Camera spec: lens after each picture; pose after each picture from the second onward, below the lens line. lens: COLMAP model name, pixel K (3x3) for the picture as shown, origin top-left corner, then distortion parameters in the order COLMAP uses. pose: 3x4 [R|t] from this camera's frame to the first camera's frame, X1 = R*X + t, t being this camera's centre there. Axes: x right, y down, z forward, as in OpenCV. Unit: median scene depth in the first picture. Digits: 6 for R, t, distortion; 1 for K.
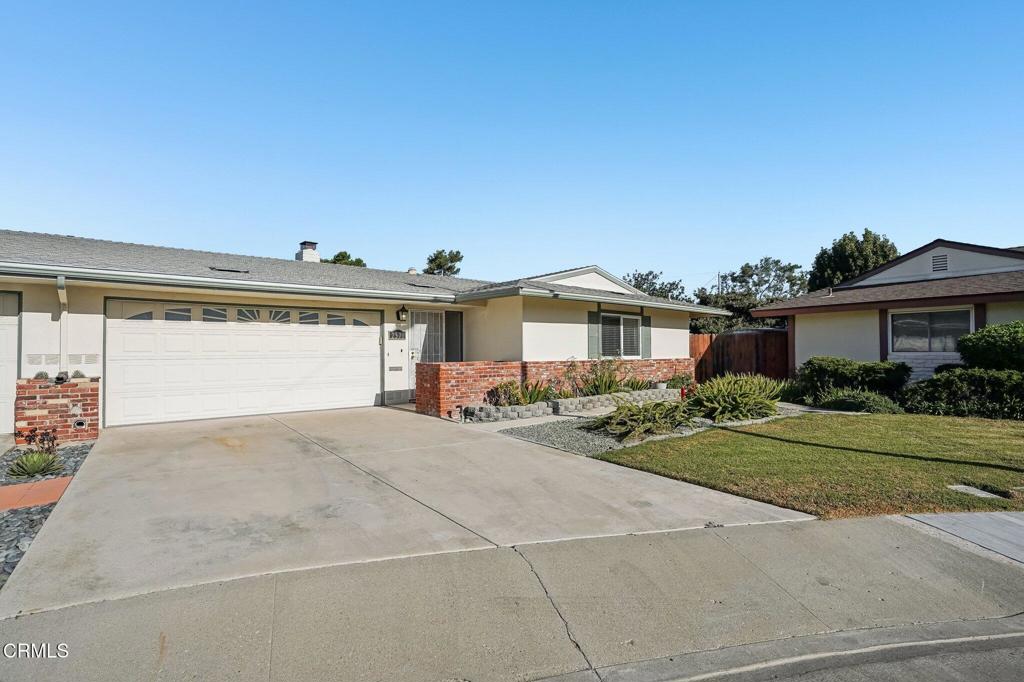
lens RADIAL K [[510.6, 0, 514.9], [0, 510.6, 343.1], [0, 0, 1]] dist [-0.032575, 0.000094]
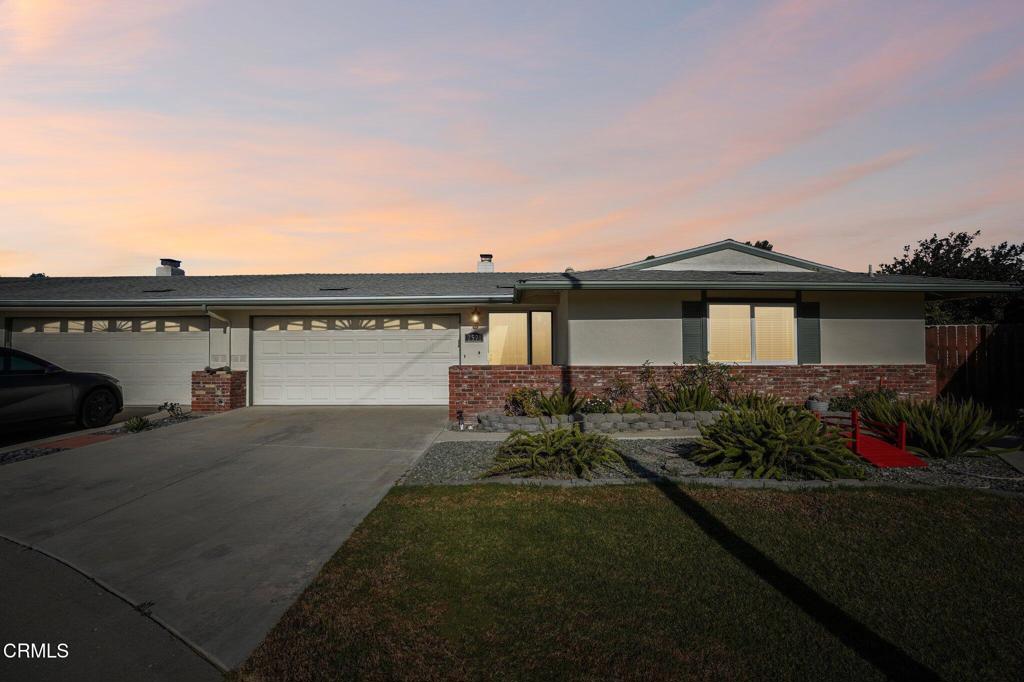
lens RADIAL K [[478.6, 0, 512.1], [0, 478.6, 341.1], [0, 0, 1]] dist [-0.057939, 0.016594]
pose [[0.755047, -0.011959, -0.655561, 0.500013], [0.010297, 0.999927, -0.006381, -0.001628], [0.655590, -0.001932, 0.755115, 0.352392]]
